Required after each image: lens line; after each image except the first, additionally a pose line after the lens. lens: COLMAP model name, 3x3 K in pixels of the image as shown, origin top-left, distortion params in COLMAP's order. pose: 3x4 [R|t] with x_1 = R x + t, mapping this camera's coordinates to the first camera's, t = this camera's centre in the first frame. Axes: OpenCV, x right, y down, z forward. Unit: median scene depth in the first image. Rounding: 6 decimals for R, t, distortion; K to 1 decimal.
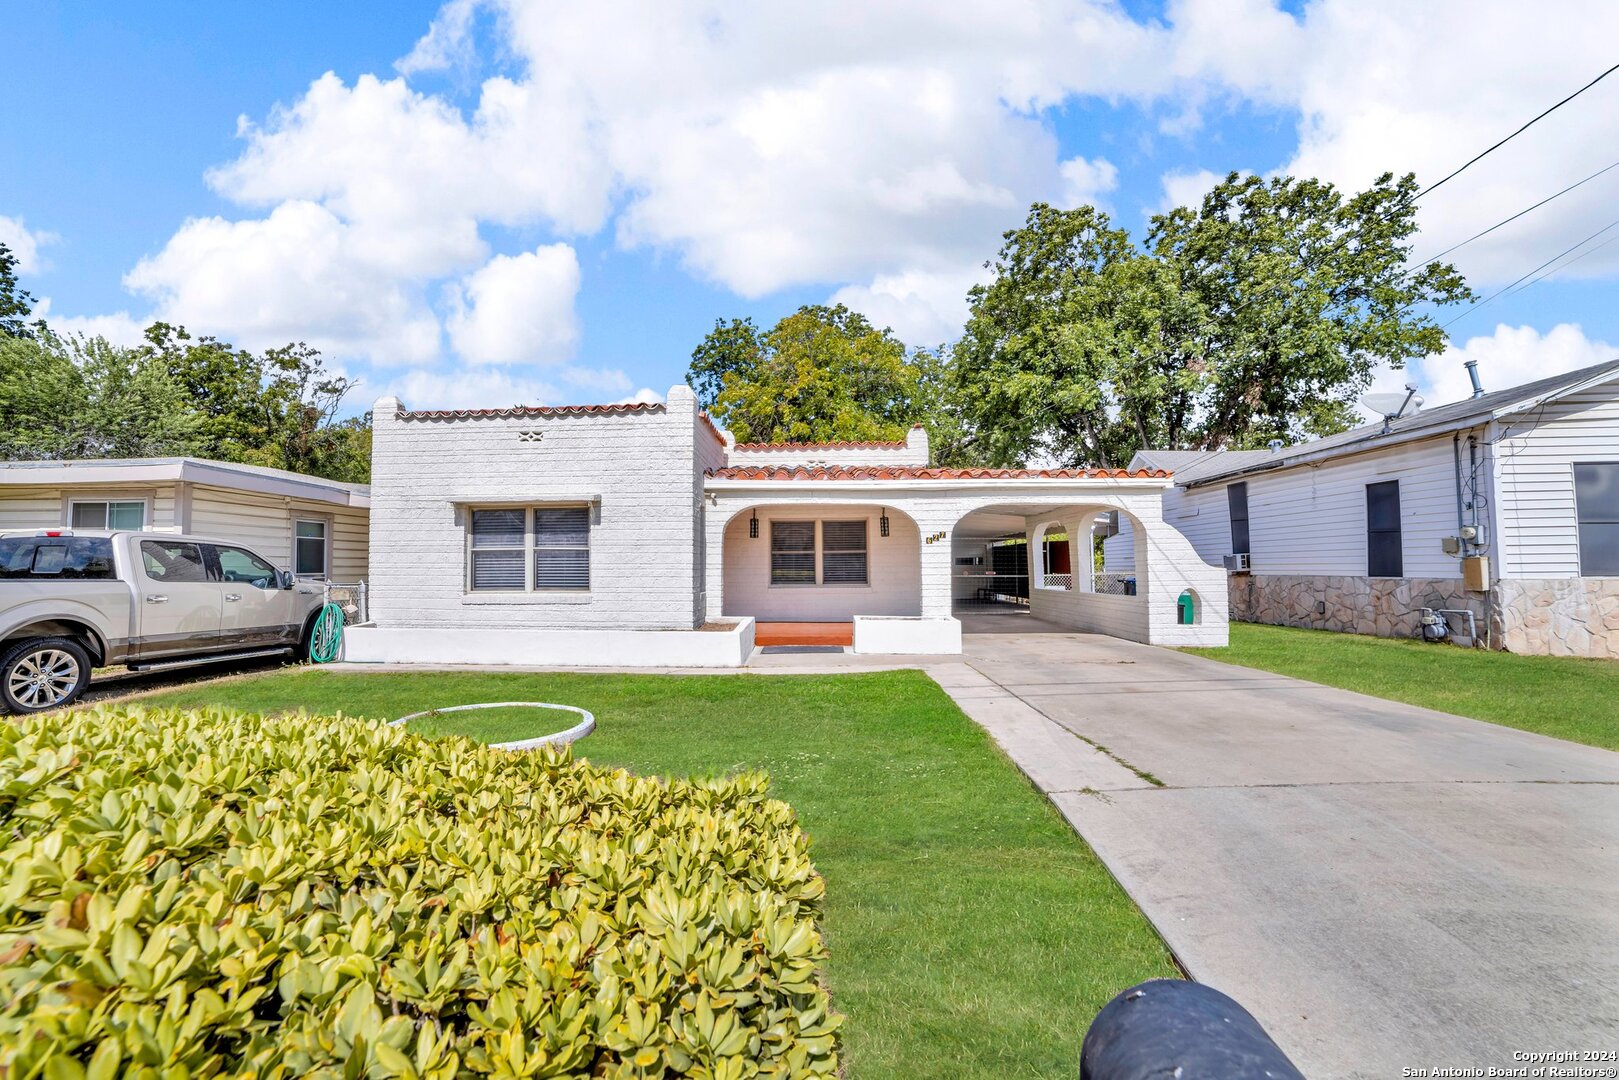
lens RADIAL K [[640.8, 0, 799.8], [0, 640.8, 539.1], [0, 0, 1]] dist [-0.023843, 0.002441]
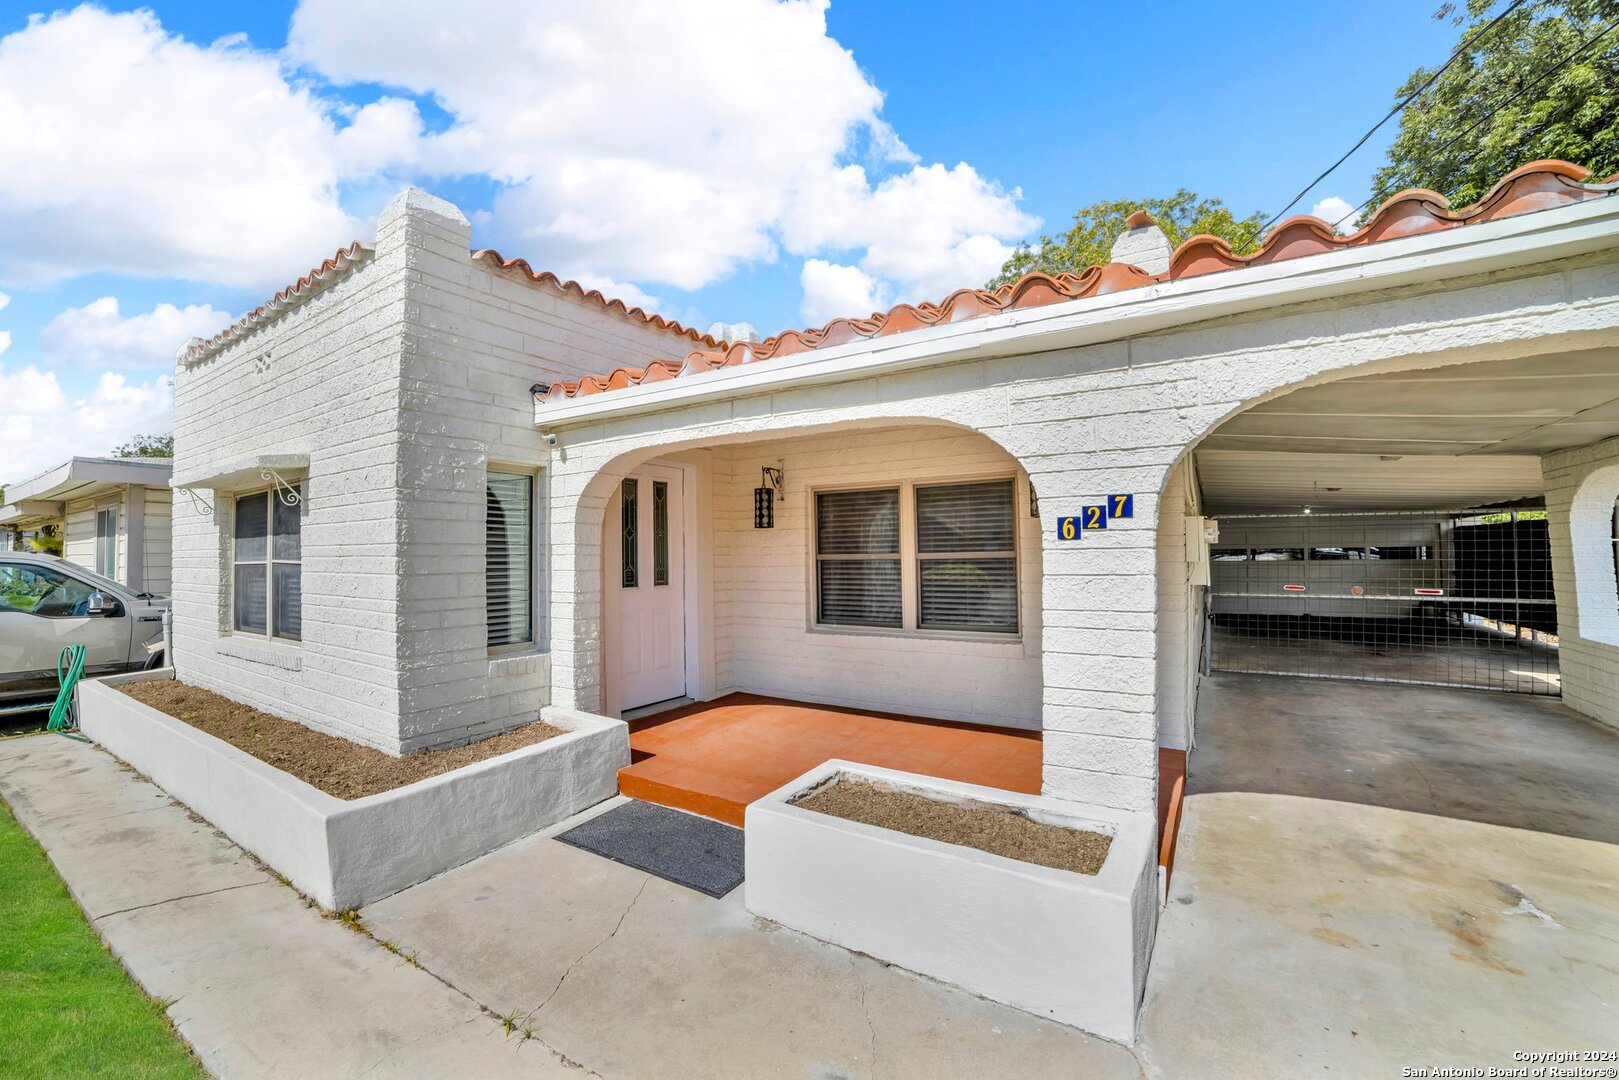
lens RADIAL K [[640.8, 0, 819.9], [0, 640.8, 536.2], [0, 0, 1]] dist [-0.023843, 0.002441]
pose [[0.868297, -0.017393, -0.495739, 0.265157], [0.026899, 0.999566, 0.012045, -0.000767], [0.495315, -0.023794, 0.868388, 0.764196]]
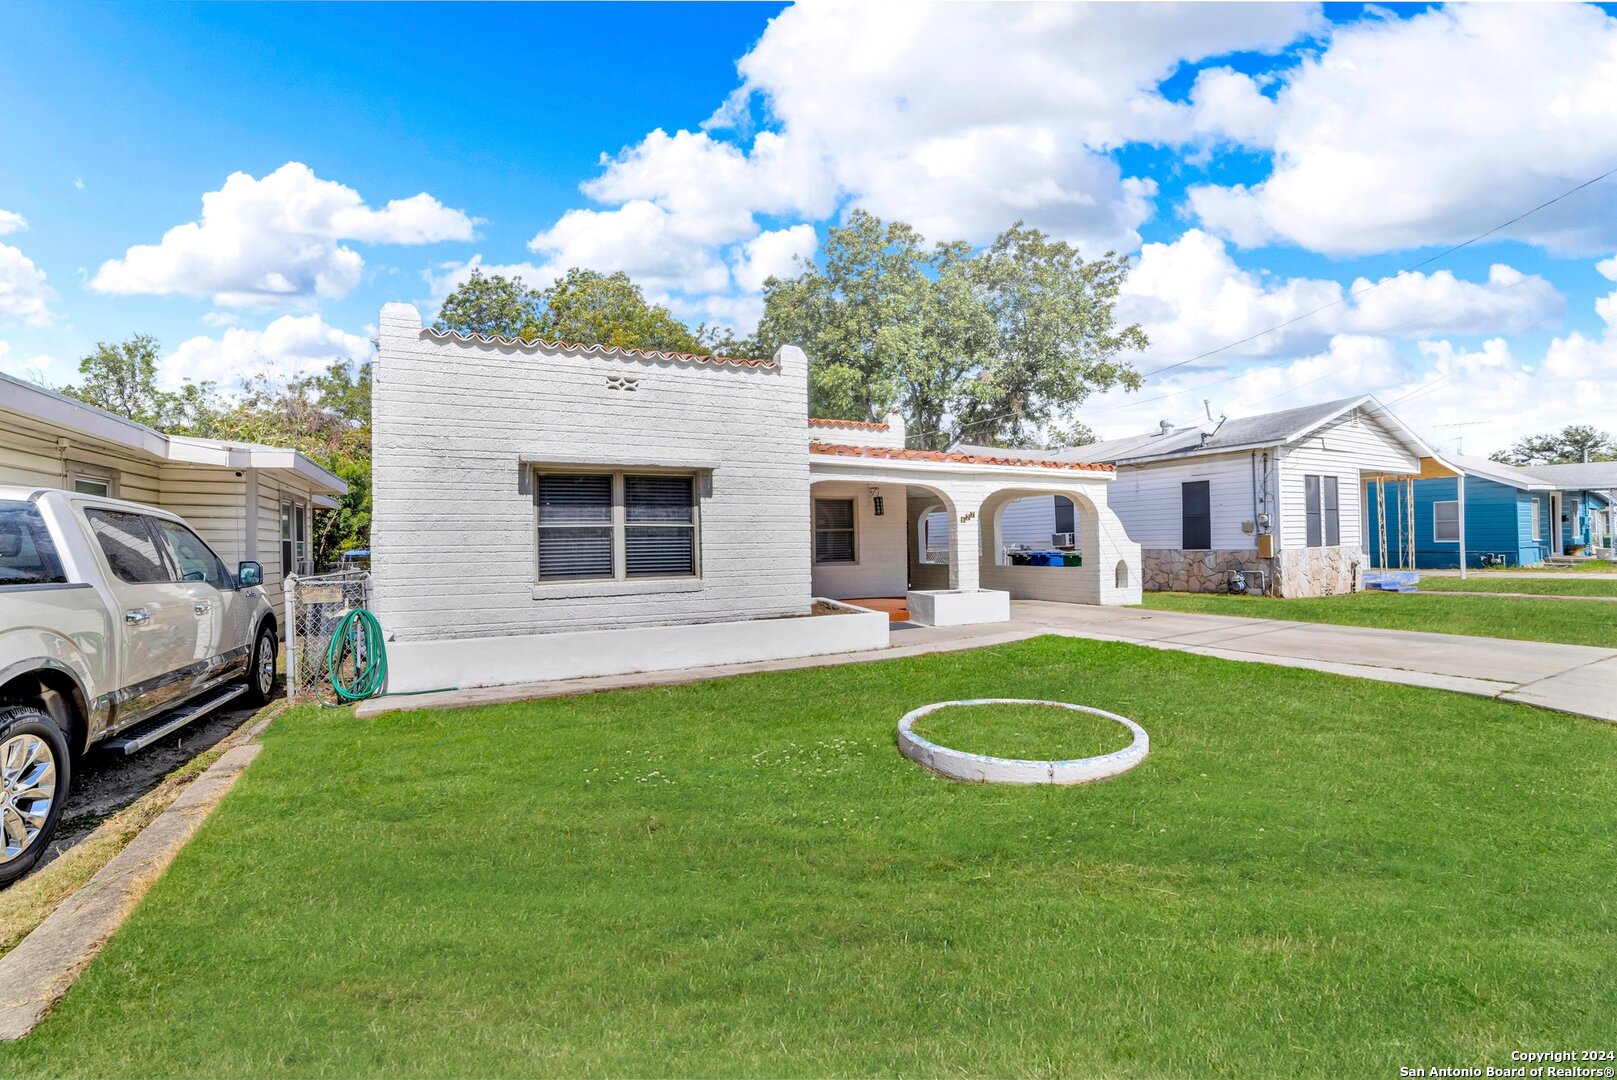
lens RADIAL K [[640.0, 0, 795.0], [0, 640.0, 538.9], [0, 0, 1]] dist [-0.023843, 0.002441]
pose [[0.882990, -0.004018, 0.469375, -0.599403], [-0.011685, 0.999465, 0.030537, 0.004728], [-0.469247, -0.032448, 0.882471, 0.192109]]
